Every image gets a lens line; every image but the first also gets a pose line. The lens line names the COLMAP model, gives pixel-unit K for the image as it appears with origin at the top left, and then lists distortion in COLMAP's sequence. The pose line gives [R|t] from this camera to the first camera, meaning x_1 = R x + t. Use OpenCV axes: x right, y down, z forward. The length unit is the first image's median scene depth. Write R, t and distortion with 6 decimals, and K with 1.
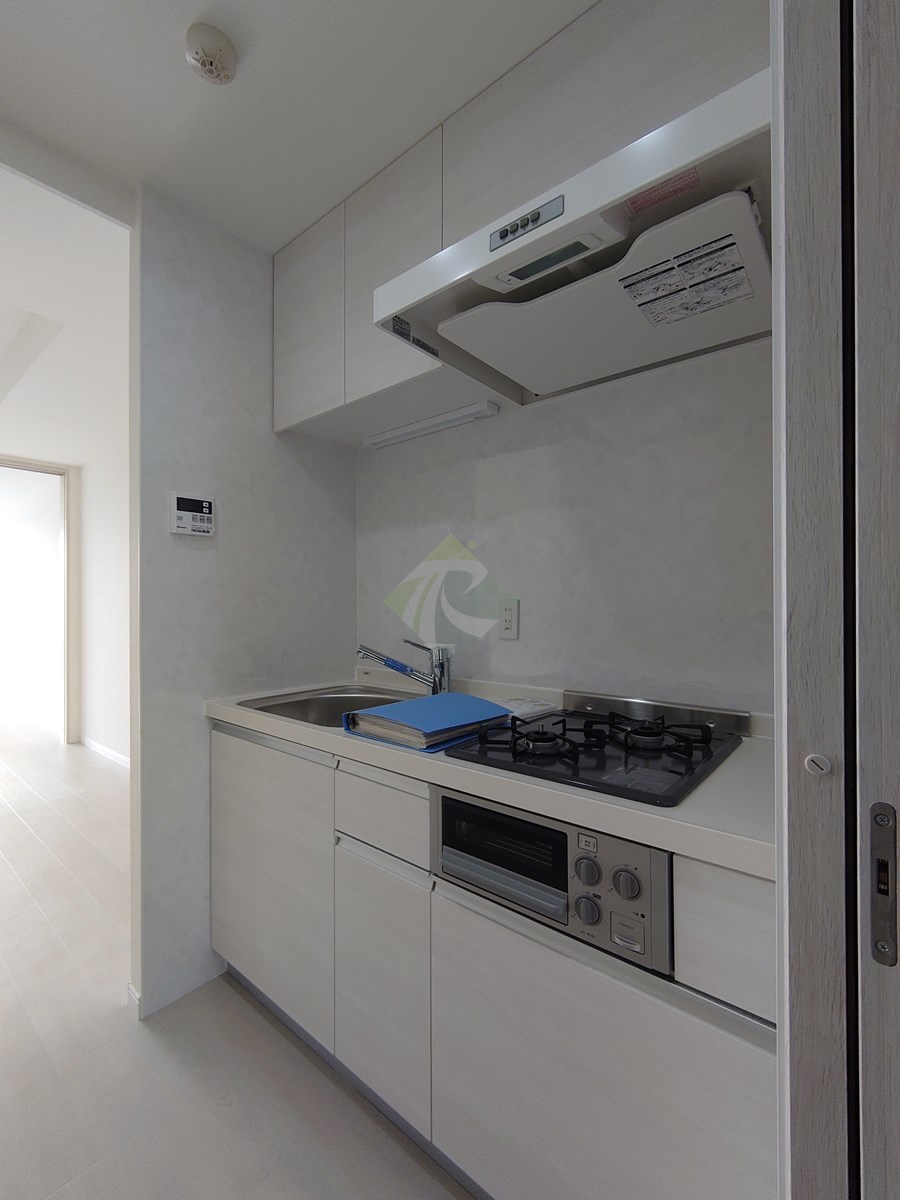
lens RADIAL K [[513.1, 0, 451.0], [0, 513.1, 601.6], [0, 0, 1]] dist [-0.001834, -0.000562]
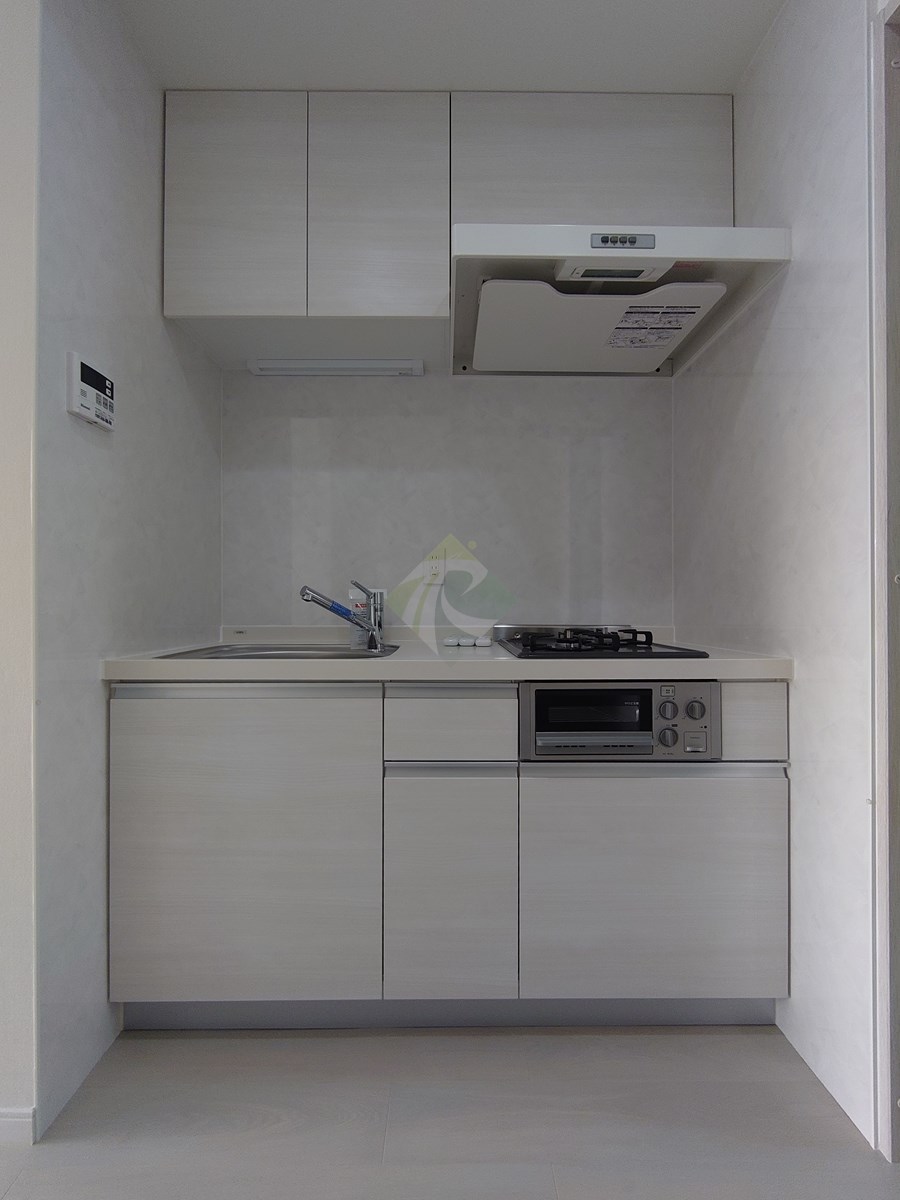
lens RADIAL K [[513.1, 0, 453.0], [0, 513.1, 601.8], [0, 0, 1]] dist [-0.001834, -0.000562]
pose [[0.766030, 0.007001, 0.642767, -0.626552], [-0.005823, 0.999975, -0.003951, 0.126844], [-0.642778, -0.000716, 0.766052, 0.156694]]
